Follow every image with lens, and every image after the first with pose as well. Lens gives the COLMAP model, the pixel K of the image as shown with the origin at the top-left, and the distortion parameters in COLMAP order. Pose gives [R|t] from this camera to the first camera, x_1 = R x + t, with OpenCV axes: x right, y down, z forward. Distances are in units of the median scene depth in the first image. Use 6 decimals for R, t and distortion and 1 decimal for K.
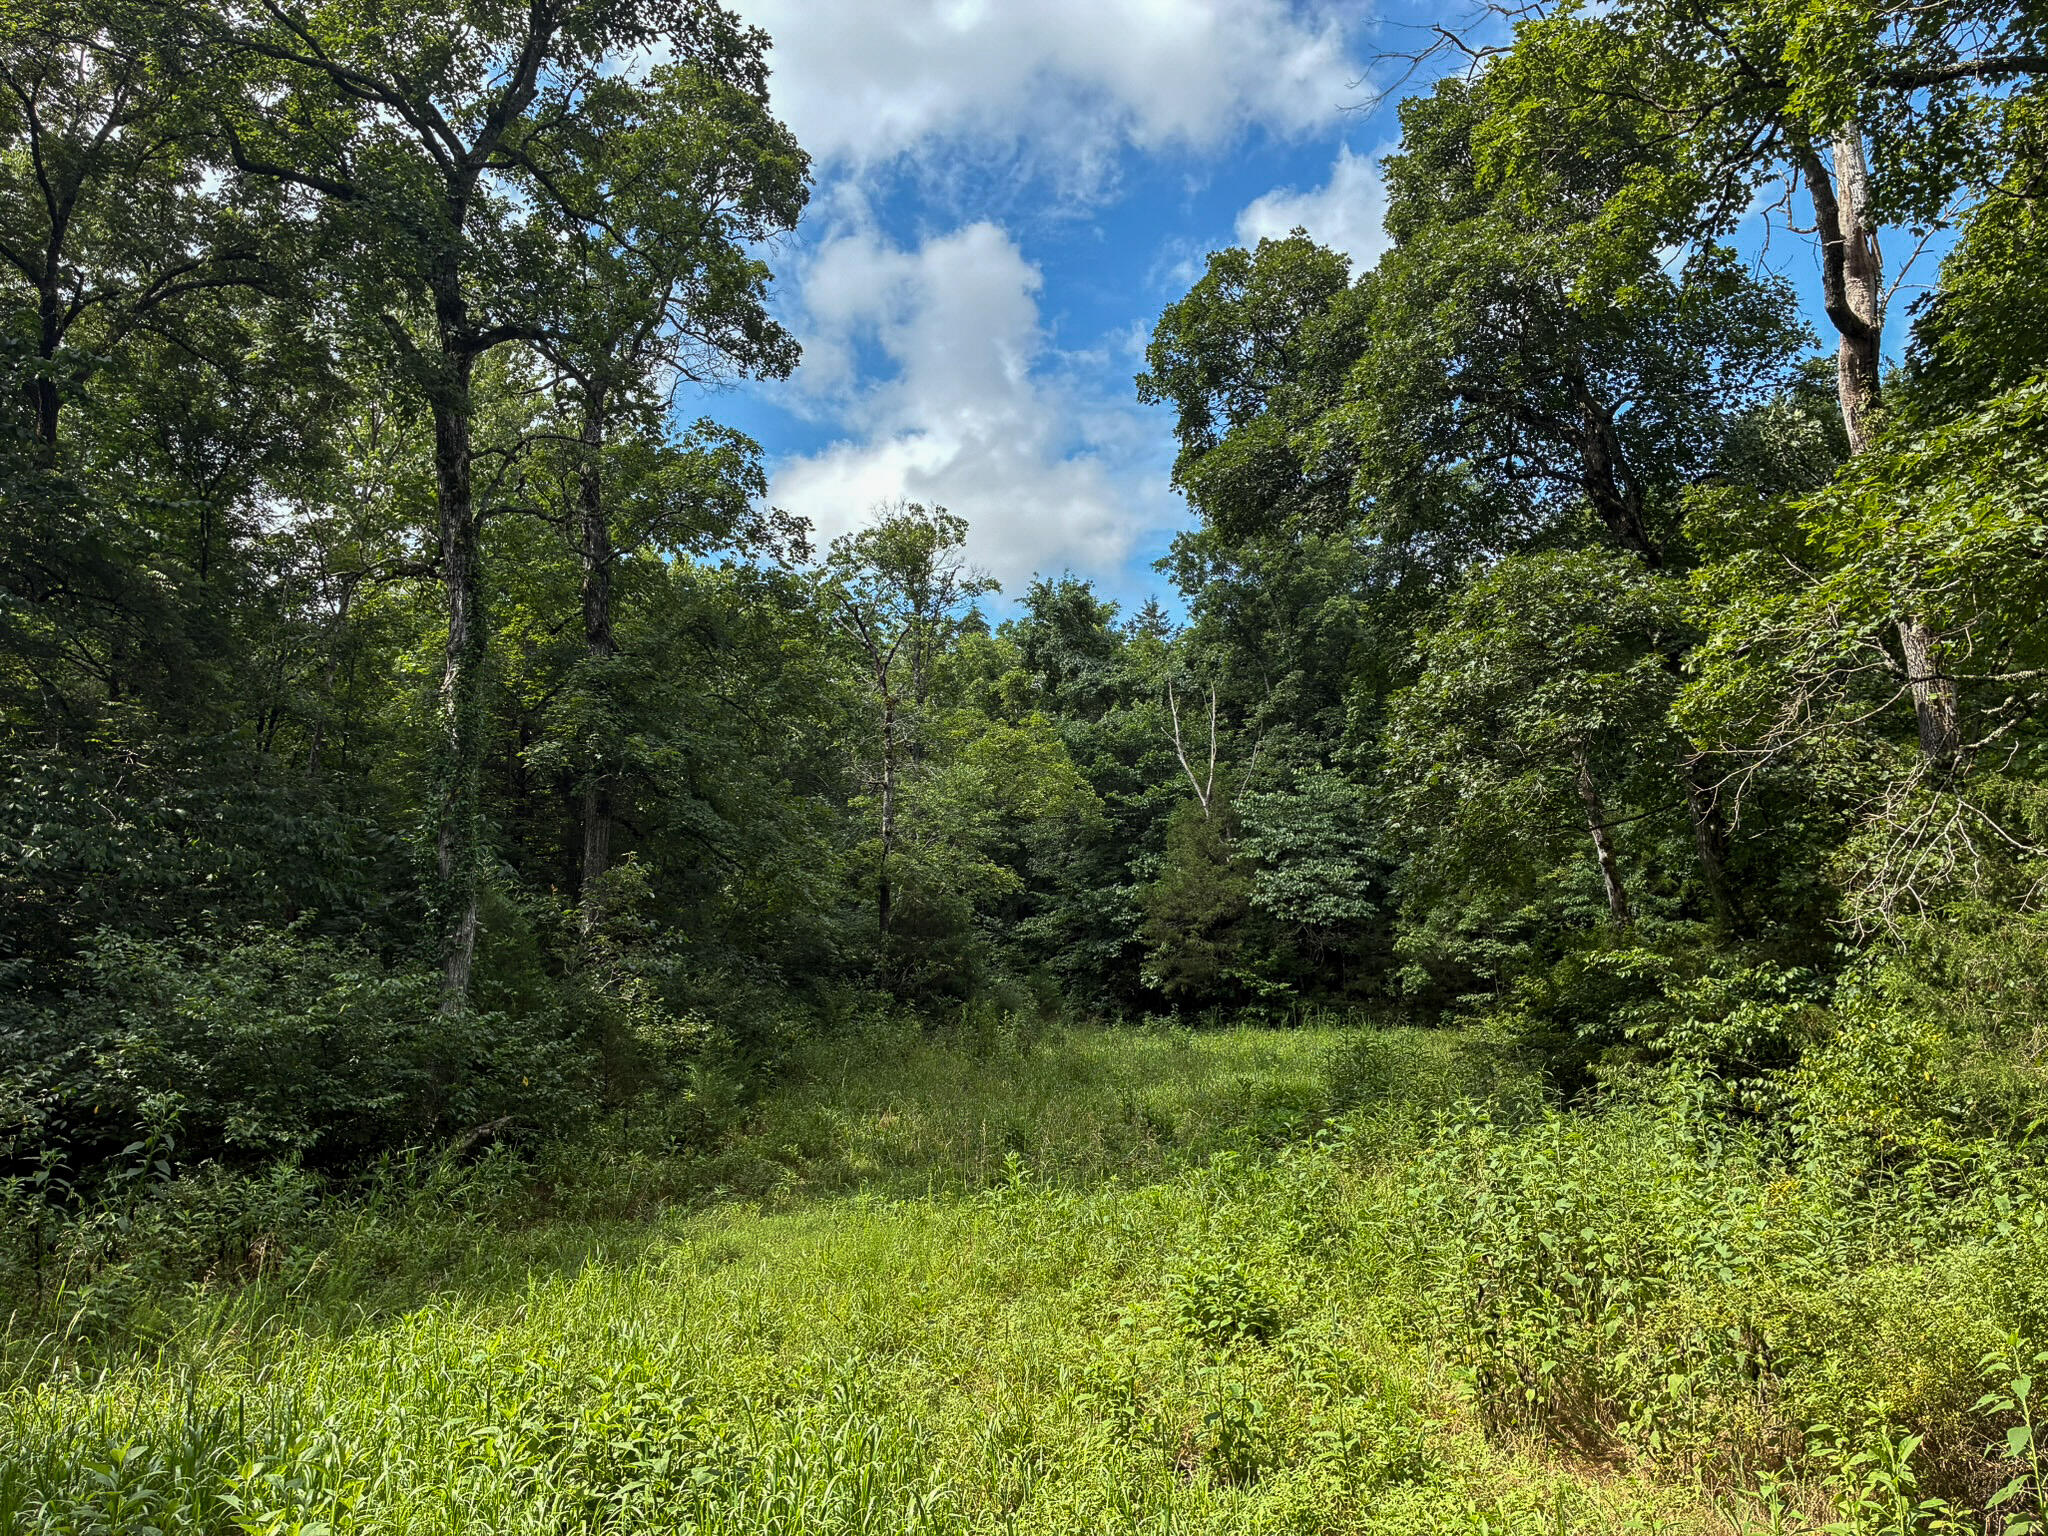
lens RADIAL K [[1514.9, 0, 1027.2], [0, 1514.9, 753.7], [0, 0, 1]] dist [0.019630, -0.038372]
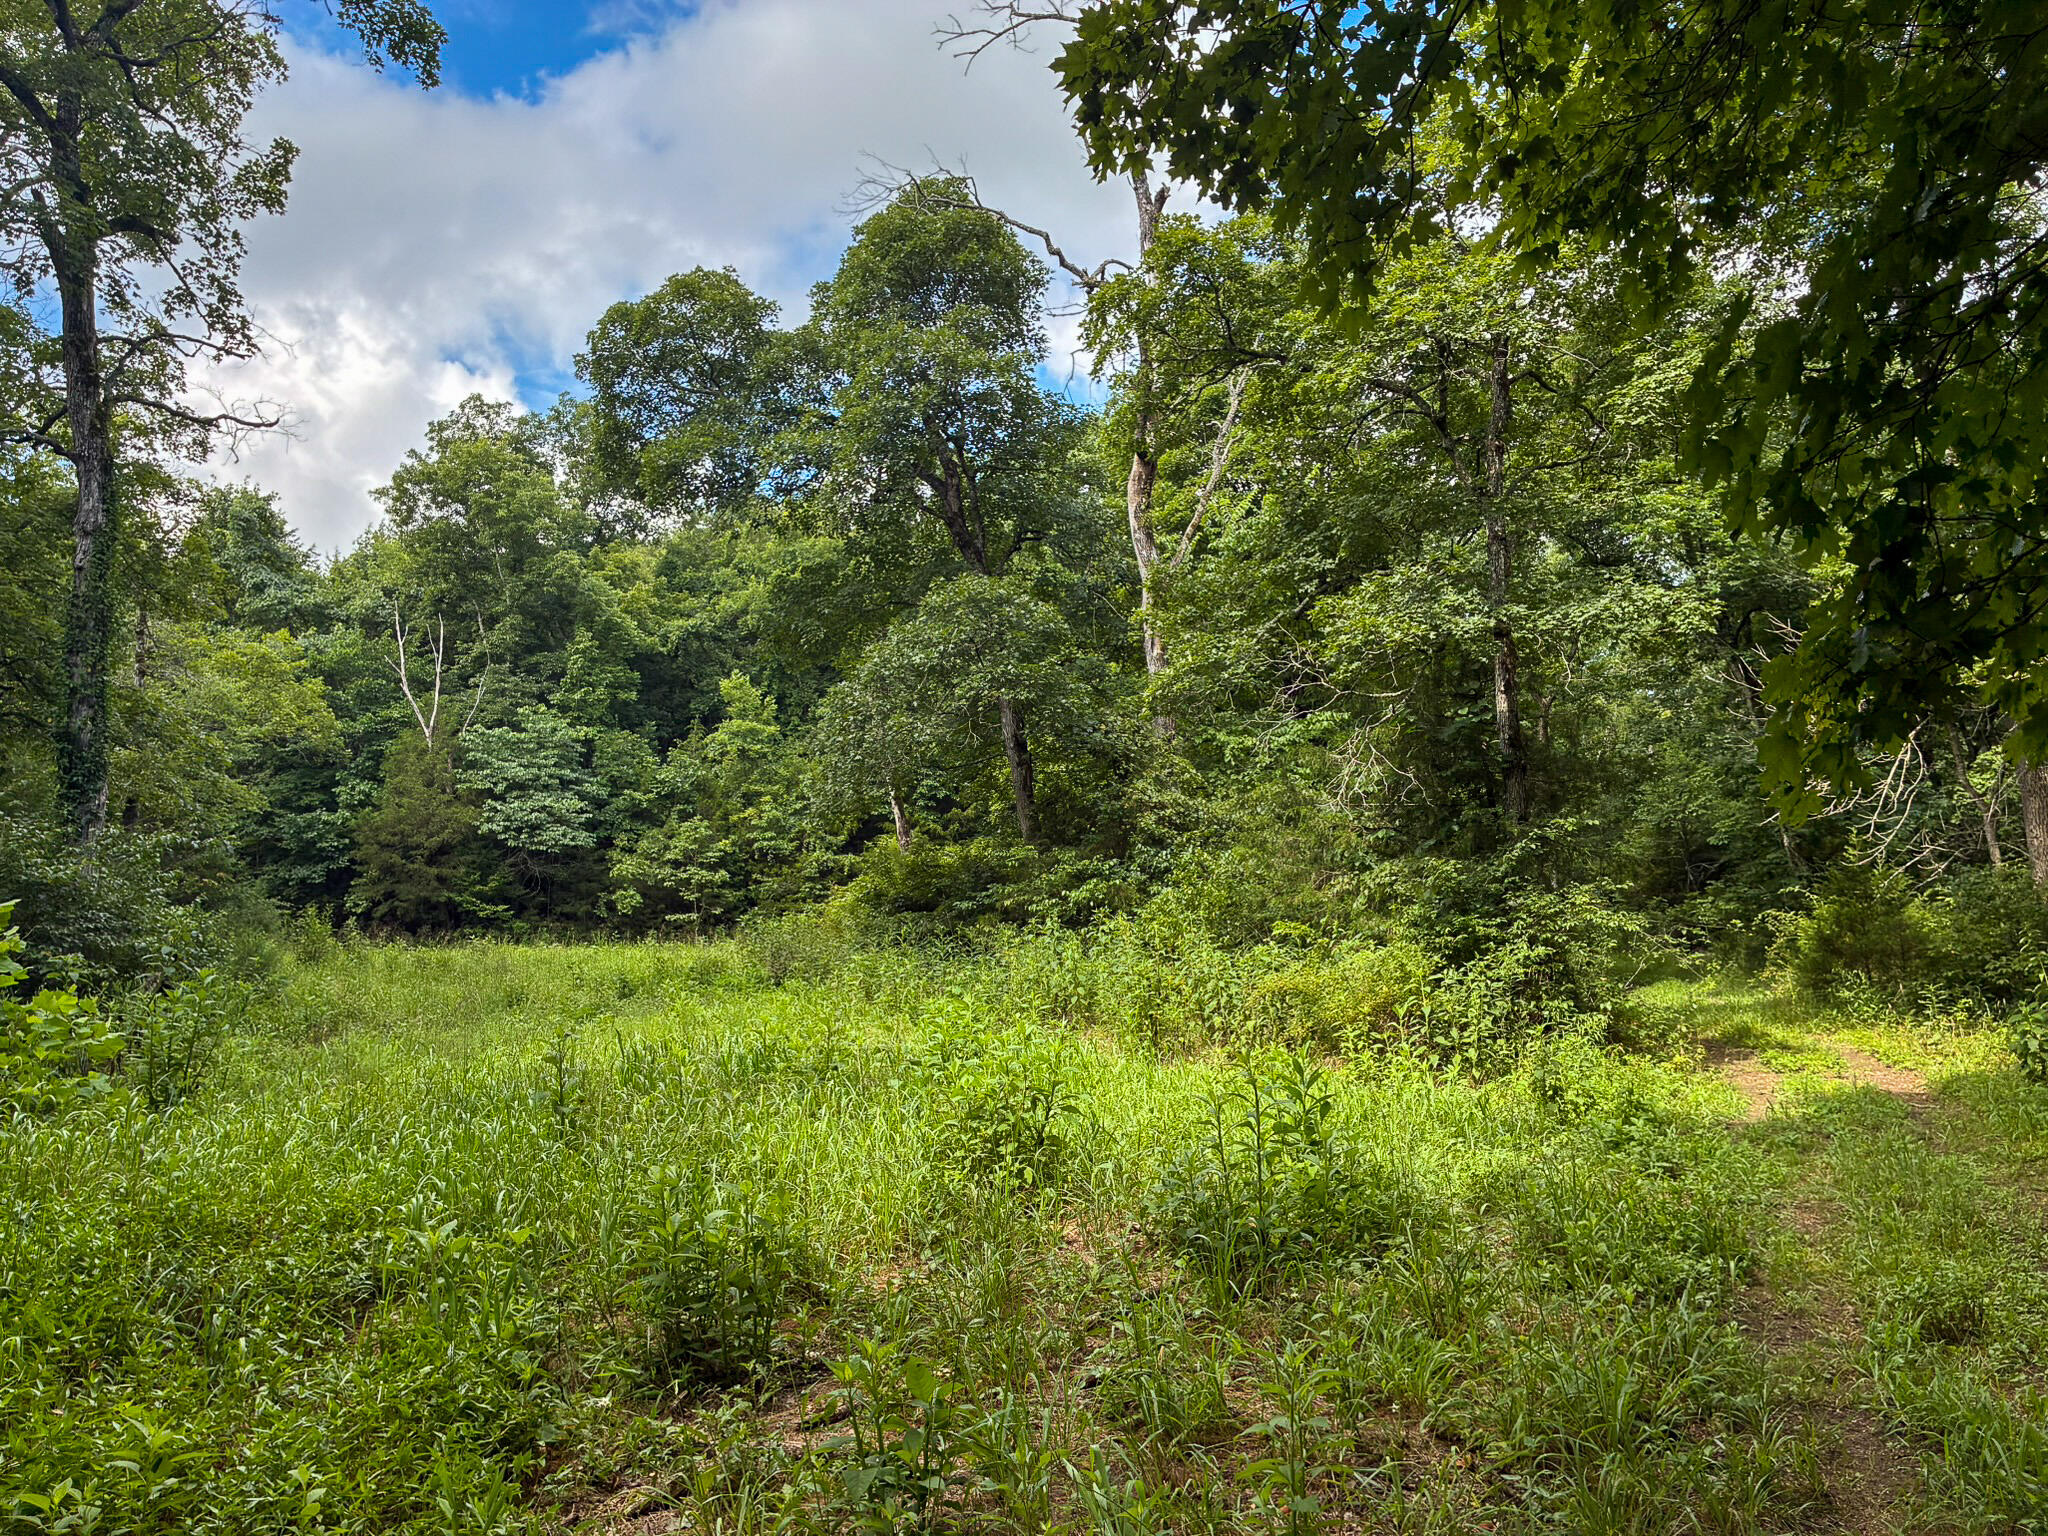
lens RADIAL K [[1514.9, 0, 1020.6], [0, 1514.9, 790.2], [0, 0, 1]] dist [0.019630, -0.038372]
pose [[0.807902, 0.046618, 0.587470, -0.172439], [-0.078412, 0.996506, 0.028759, 0.010107], [-0.584077, -0.069299, 0.808735, -0.077374]]
